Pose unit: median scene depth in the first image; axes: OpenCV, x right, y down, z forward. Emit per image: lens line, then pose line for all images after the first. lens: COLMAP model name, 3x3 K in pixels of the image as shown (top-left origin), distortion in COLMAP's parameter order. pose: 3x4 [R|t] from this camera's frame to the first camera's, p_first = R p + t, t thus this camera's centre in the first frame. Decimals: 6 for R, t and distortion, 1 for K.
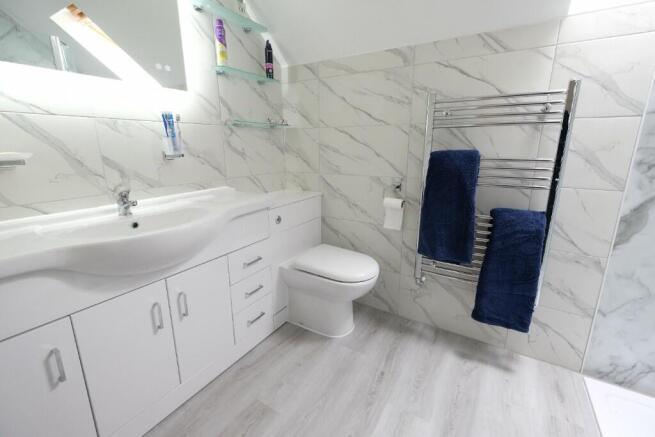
lens RADIAL K [[285.6, 0, 329.0], [0, 285.6, 218.5], [0, 0, 1]] dist [-0.003338, 0.000966]
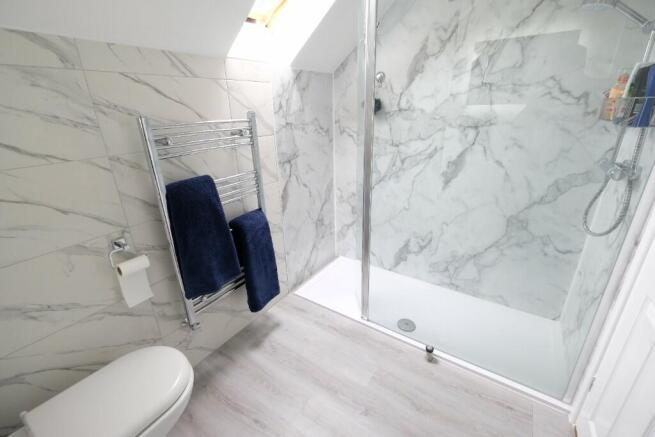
lens RADIAL K [[285.6, 0, 330.2], [0, 285.6, 215.1], [0, 0, 1]] dist [-0.003338, 0.000966]
pose [[0.038780, -0.359324, 0.932407, -0.426176], [0.263656, 0.903721, 0.337304, -0.319758], [-0.963837, 0.232754, 0.129784, 0.463462]]
